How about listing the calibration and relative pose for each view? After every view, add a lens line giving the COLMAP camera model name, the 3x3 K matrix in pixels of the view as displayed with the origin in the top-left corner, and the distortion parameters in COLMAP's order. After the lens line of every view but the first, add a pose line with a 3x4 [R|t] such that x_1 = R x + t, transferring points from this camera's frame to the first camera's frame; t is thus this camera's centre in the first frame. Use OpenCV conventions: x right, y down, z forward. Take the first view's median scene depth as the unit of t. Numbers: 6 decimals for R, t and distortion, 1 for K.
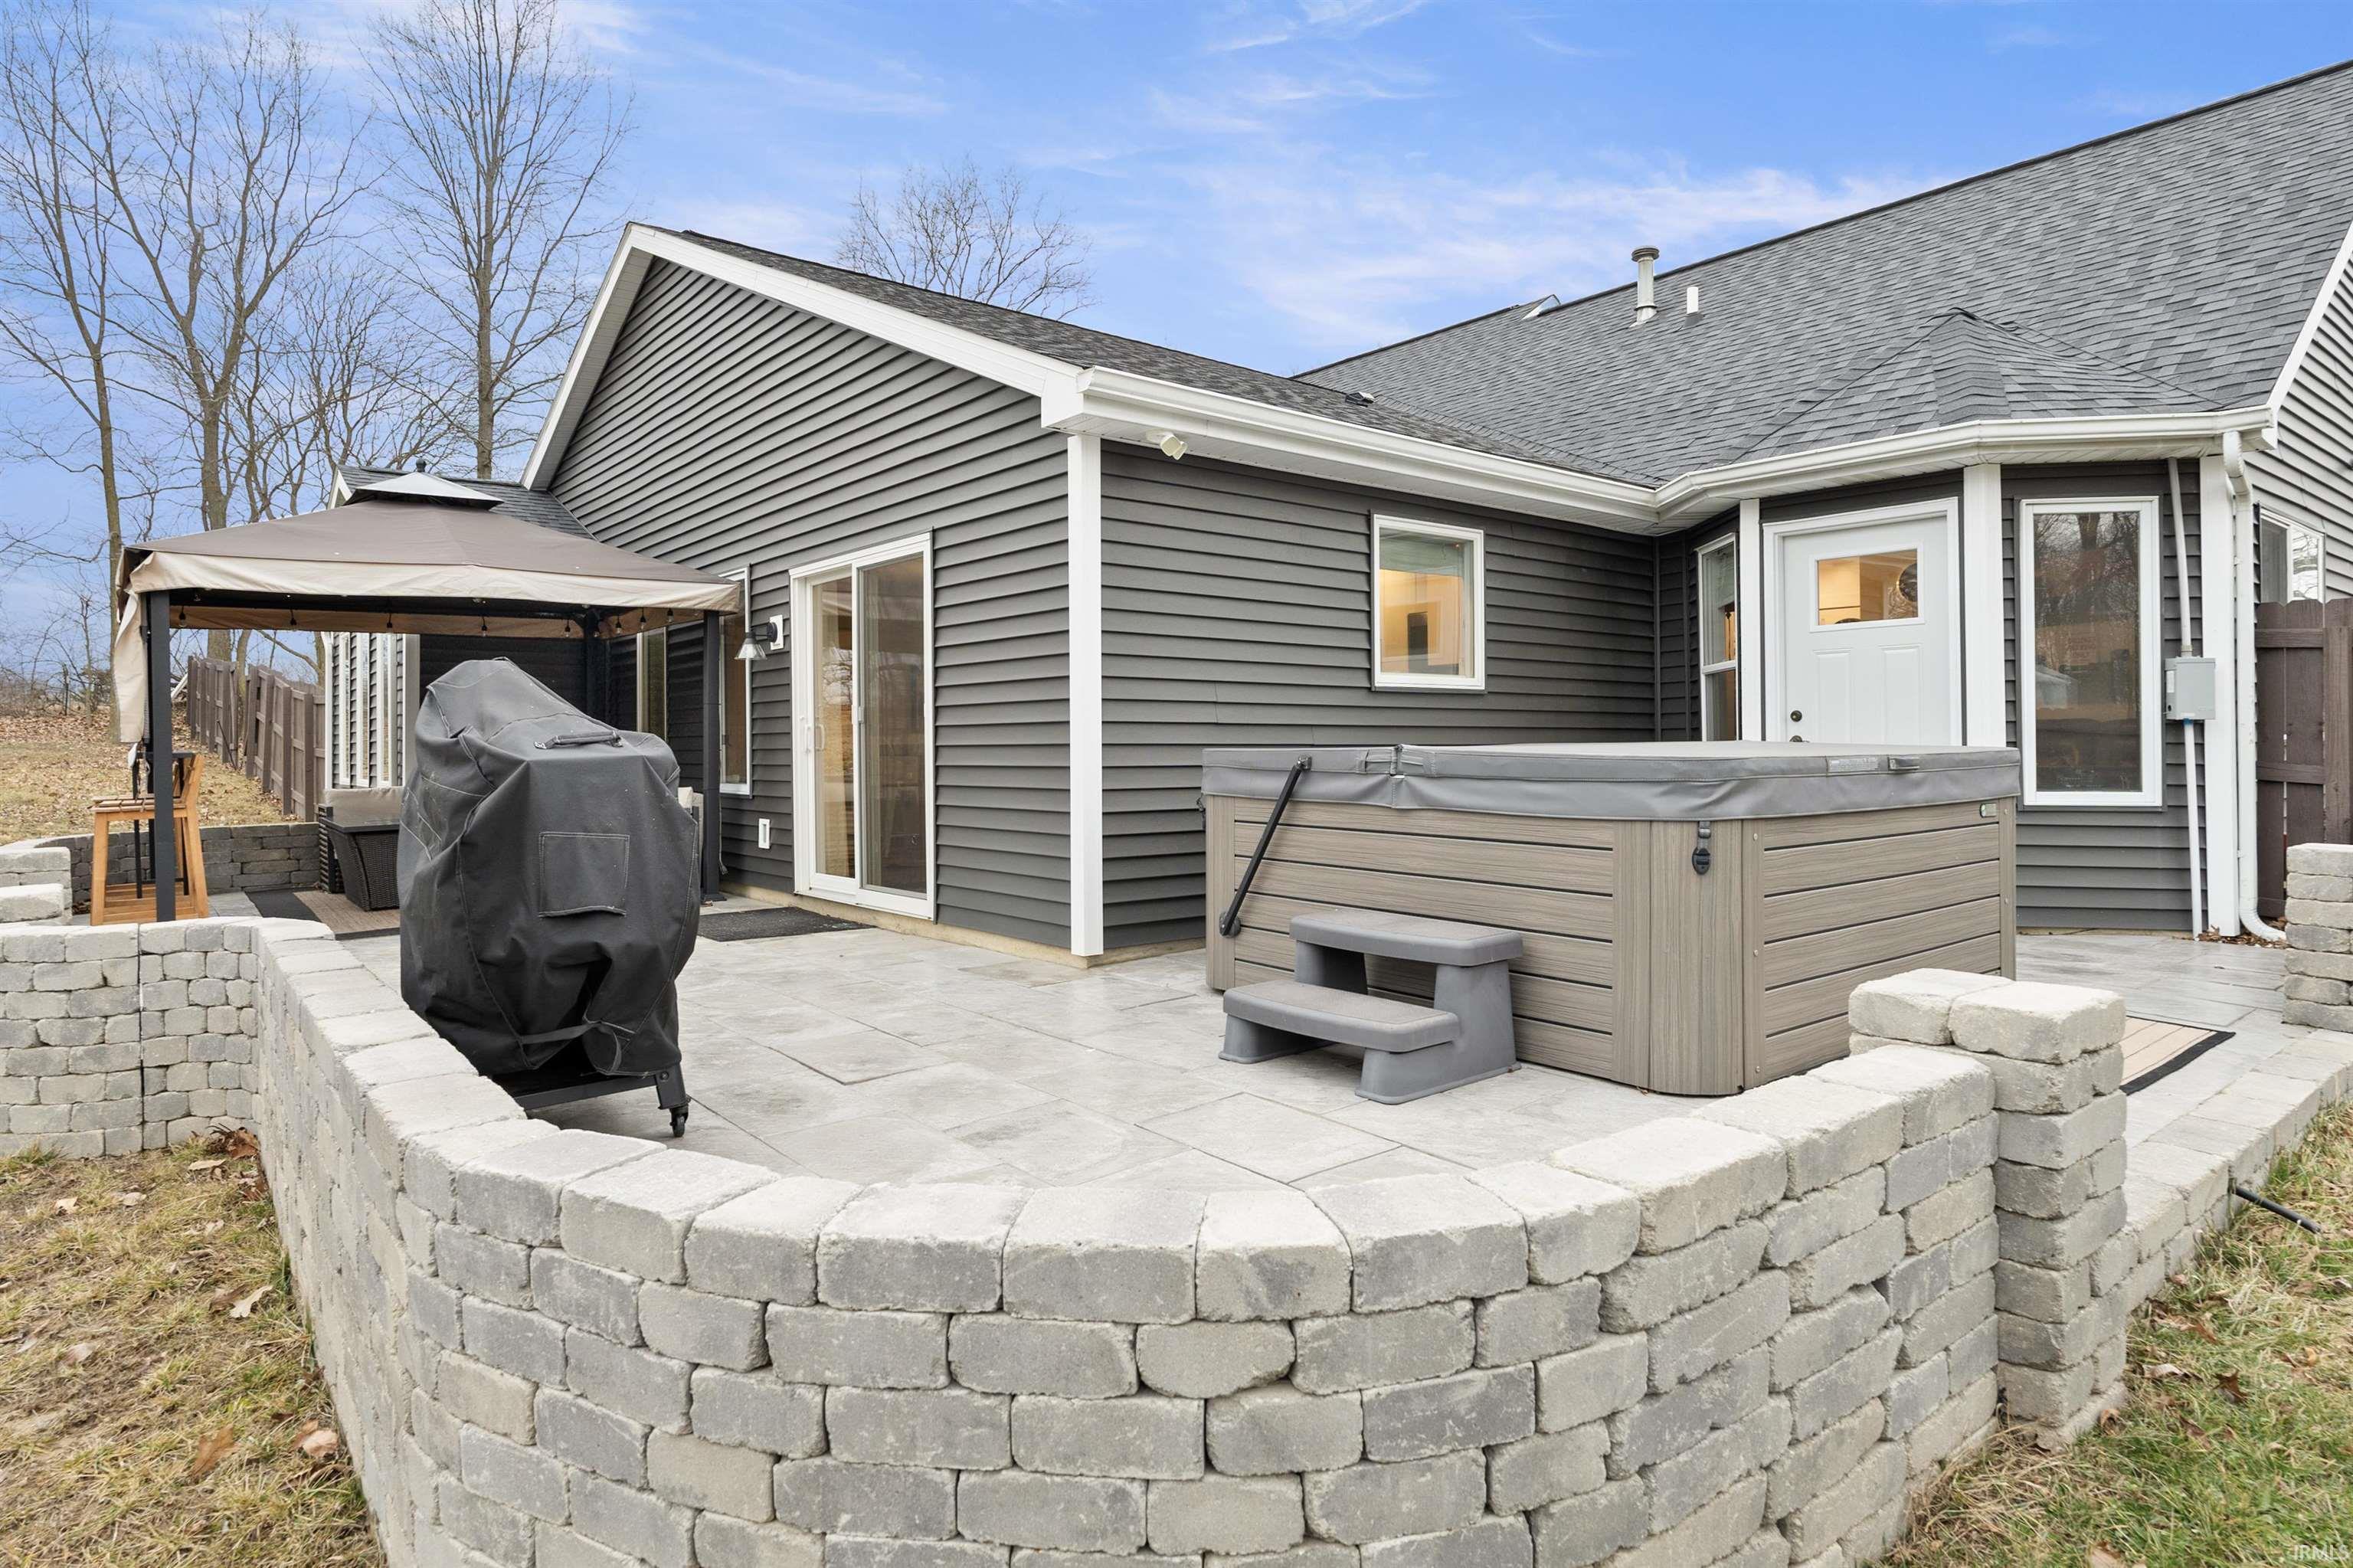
lens RADIAL K [[1315.0, 0, 1193.7], [0, 1315.0, 736.2], [0, 0, 1]] dist [0.001542, -0.000840]
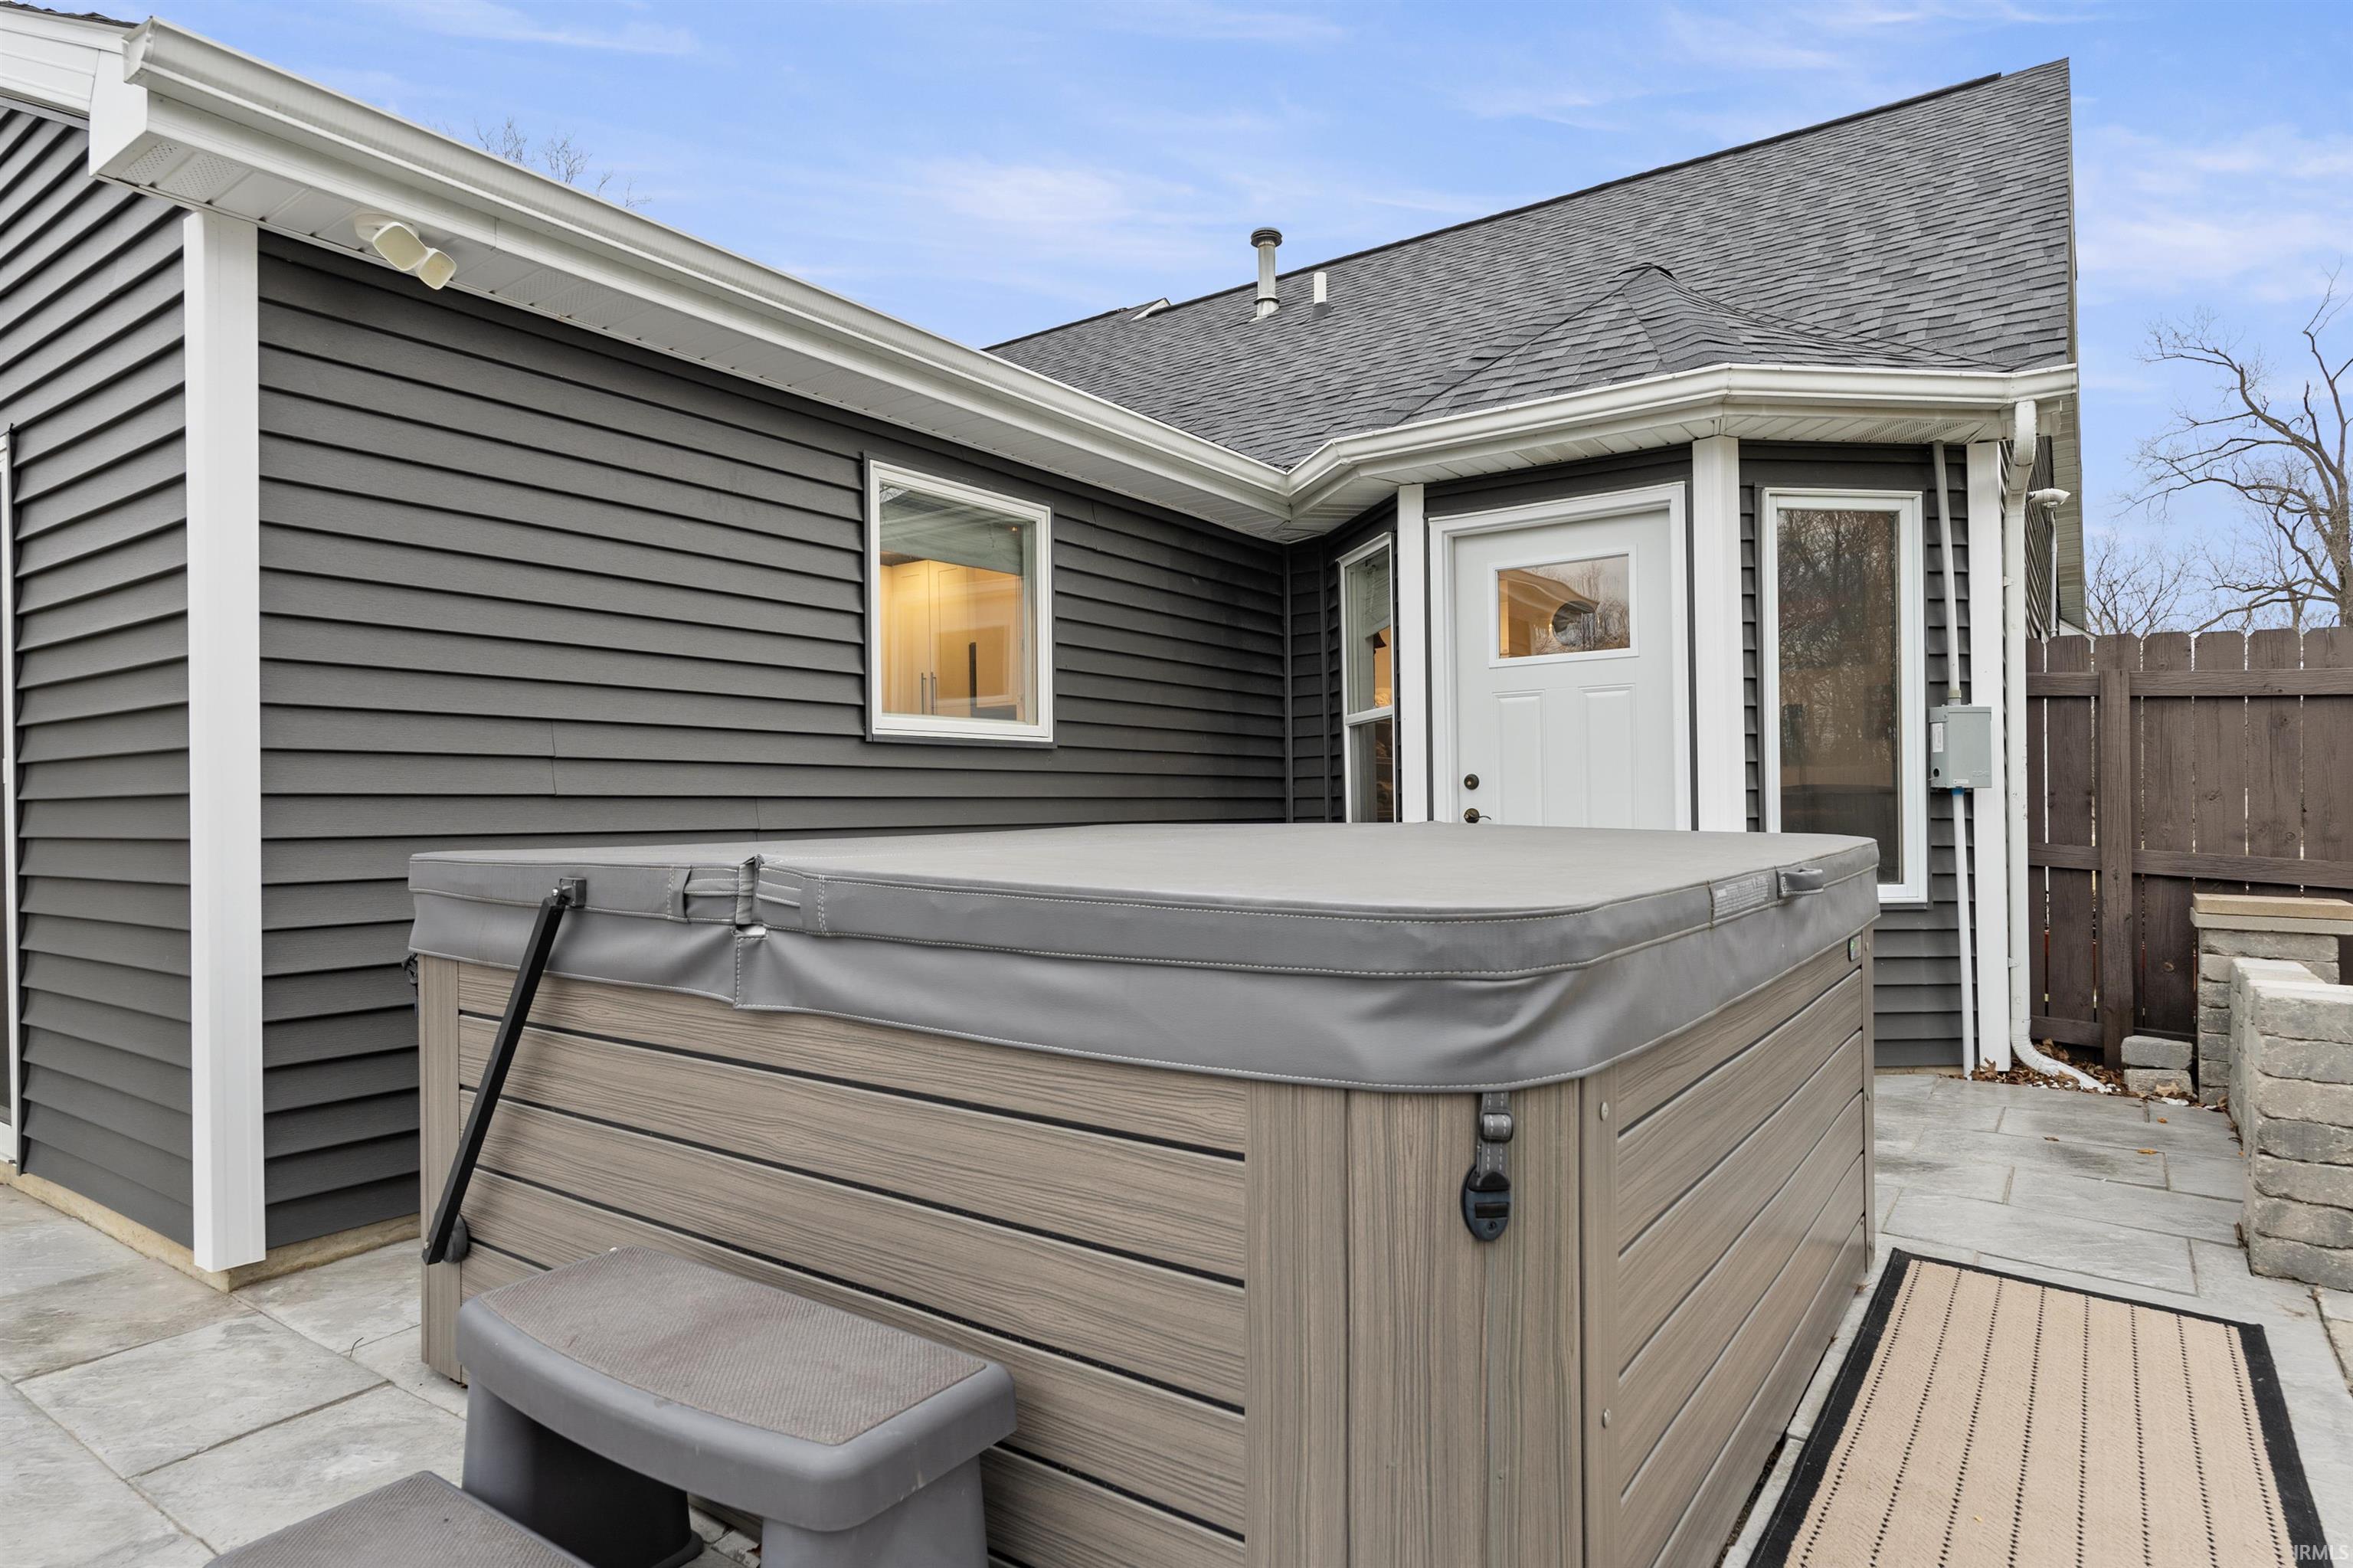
lens RADIAL K [[1315.0, 0, 1178.6], [0, 1315.0, 789.7], [0, 0, 1]] dist [0.001542, -0.000840]
pose [[0.963879, -0.000940, 0.266339, 0.108949], [0.002608, 0.999979, -0.005911, -0.007381], [-0.266328, 0.006393, 0.963861, 0.348734]]
